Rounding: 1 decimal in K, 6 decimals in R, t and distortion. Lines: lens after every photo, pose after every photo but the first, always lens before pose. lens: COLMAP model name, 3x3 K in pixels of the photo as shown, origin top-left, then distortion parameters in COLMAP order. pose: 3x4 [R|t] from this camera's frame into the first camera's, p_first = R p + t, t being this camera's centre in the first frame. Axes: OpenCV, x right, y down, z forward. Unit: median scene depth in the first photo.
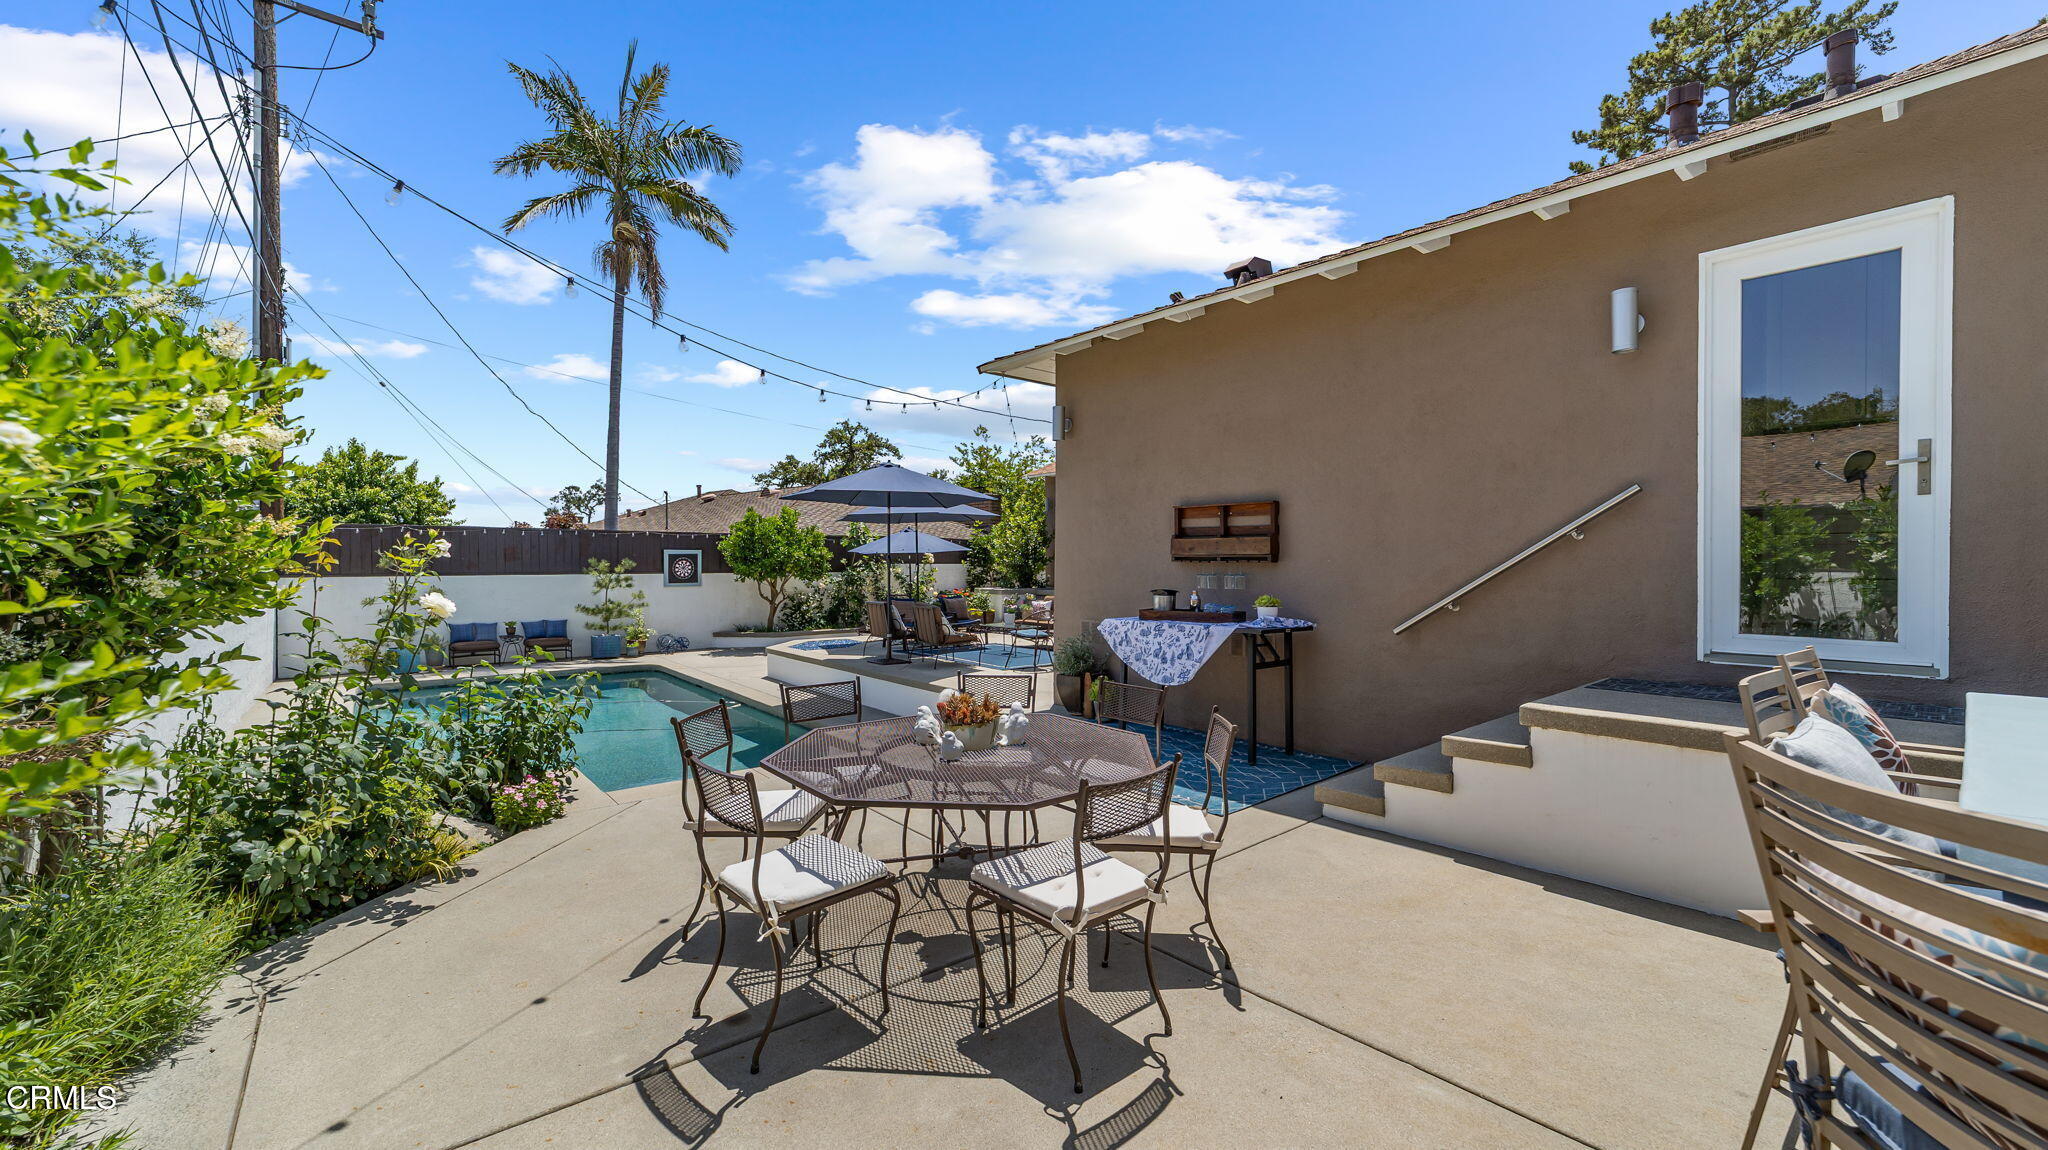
lens RADIAL K [[797.2, 0, 1024.3], [0, 797.2, 577.4], [0, 0, 1]] dist [-0.022058, 0.010353]
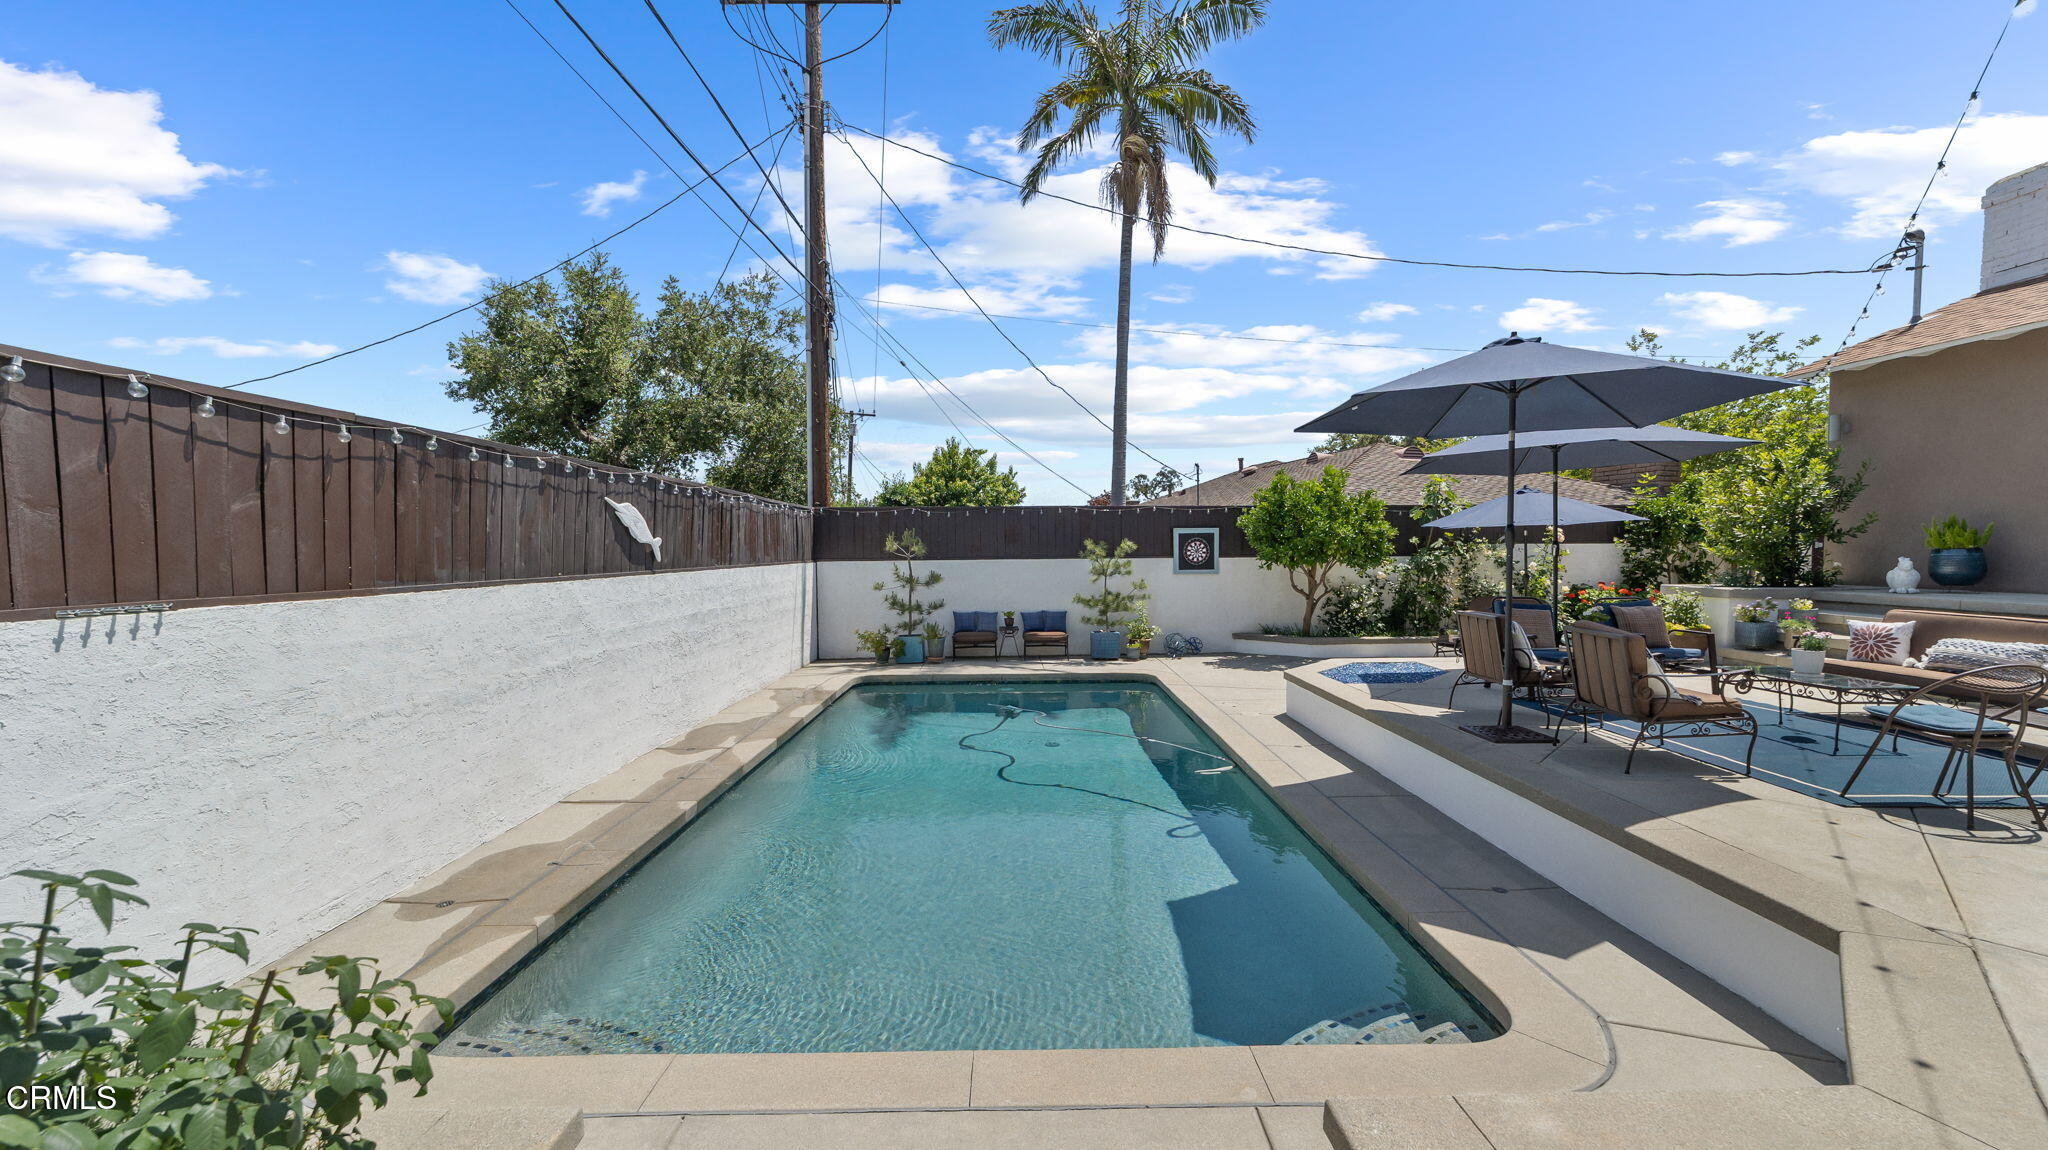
lens RADIAL K [[797.2, 0, 1024.3], [0, 797.2, 577.4], [0, 0, 1]] dist [-0.022058, 0.010353]
pose [[0.776820, 0.017807, -0.629471, -0.058987], [-0.004579, 0.999733, 0.022631, -0.002526], [0.629706, -0.014698, 0.776695, 0.266606]]
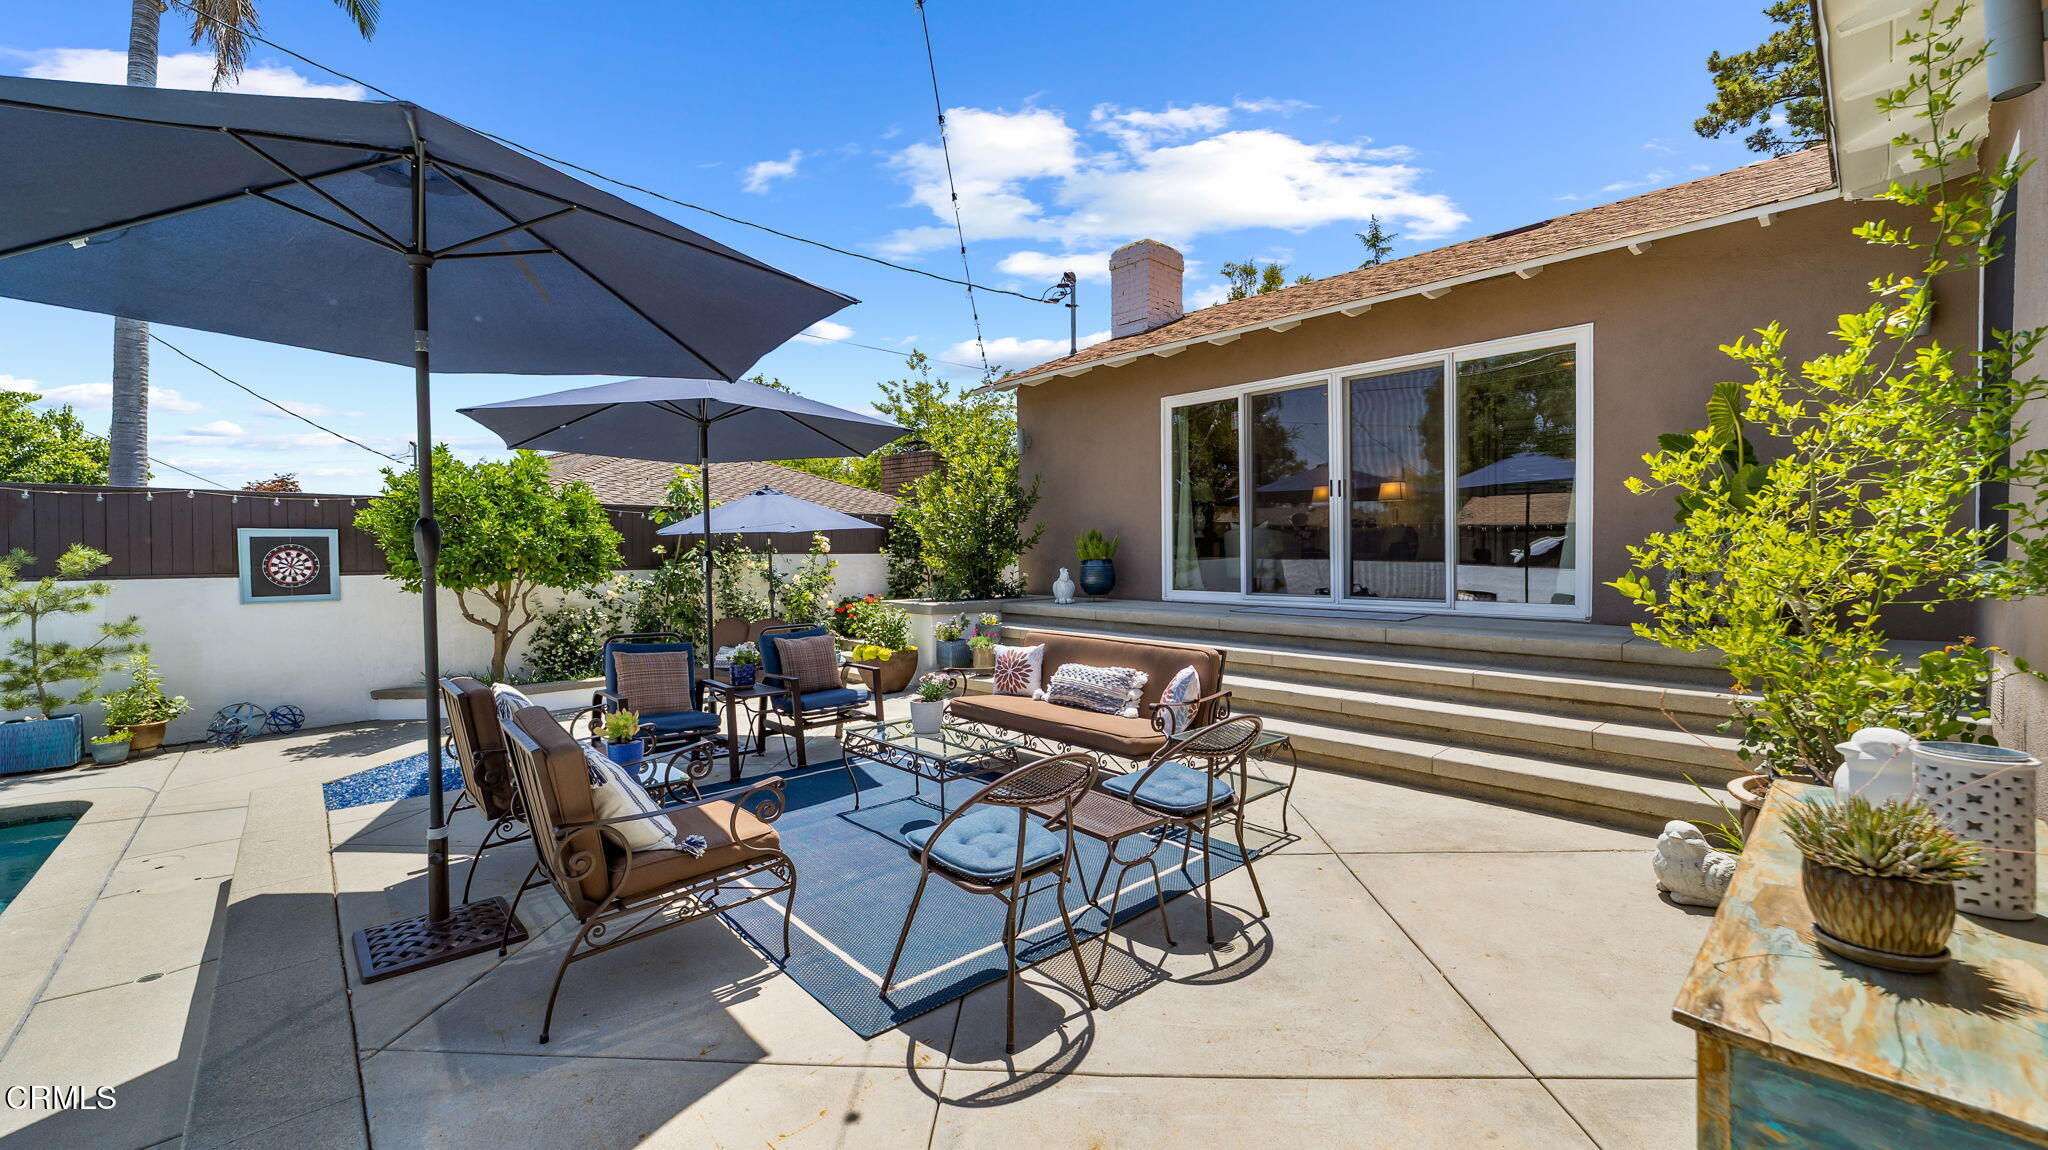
lens RADIAL K [[807.0, 0, 1028.0], [0, 807.0, 546.2], [0, 0, 1]] dist [0.001259, 0.000077]
pose [[0.998577, -0.006842, 0.052887, 0.004013], [0.008249, 0.999617, -0.026429, -0.006823], [-0.052685, 0.026828, 0.998251, 0.467262]]
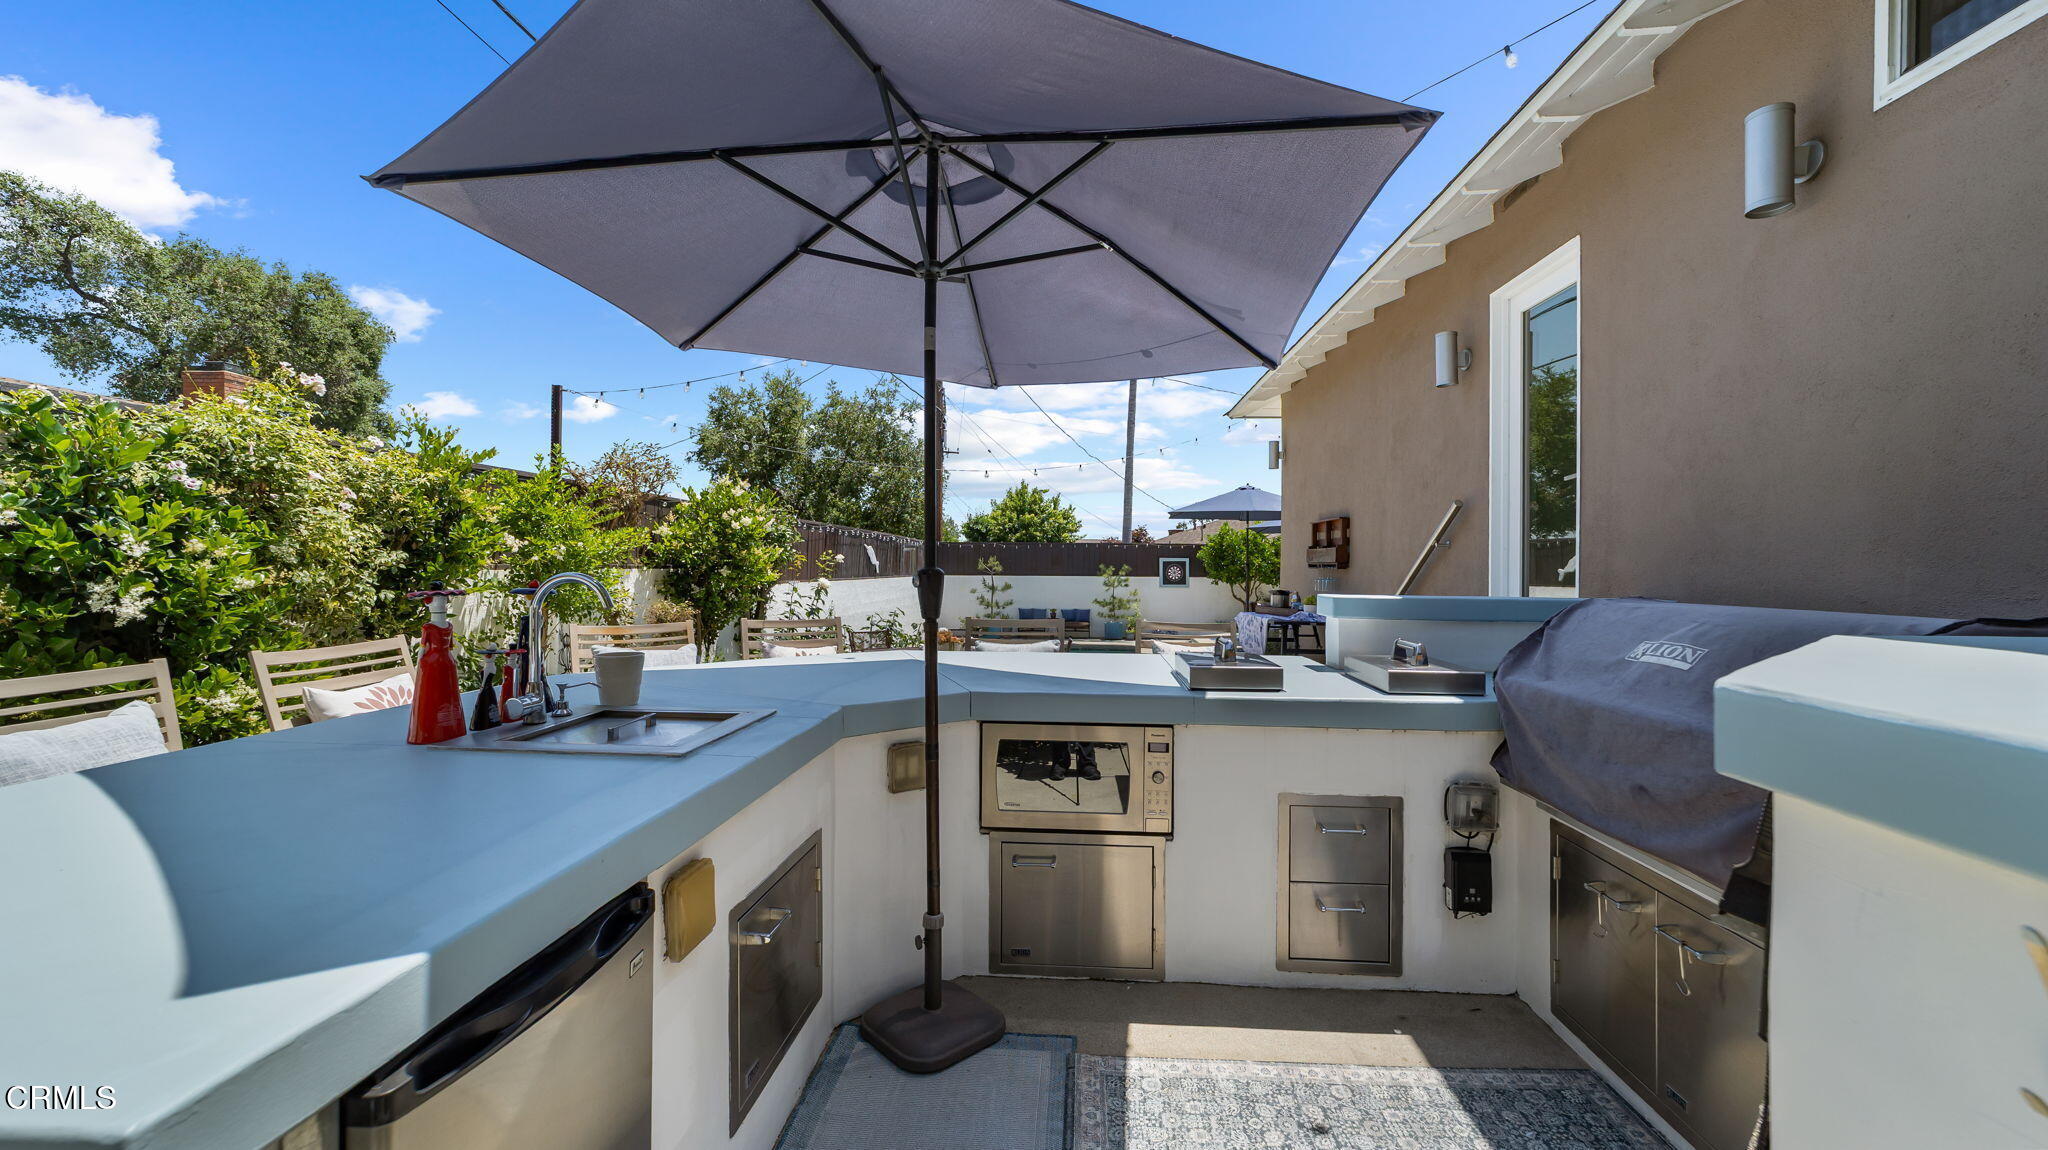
lens RADIAL K [[802.4, 0, 1026.7], [0, 802.4, 601.0], [0, 0, 1]] dist [0.000990, 0.000002]
pose [[0.718602, 0.035363, -0.694522, 0.277290], [-0.021576, 0.999359, 0.028560, 0.001697], [0.695087, -0.005538, 0.718905, -0.065323]]
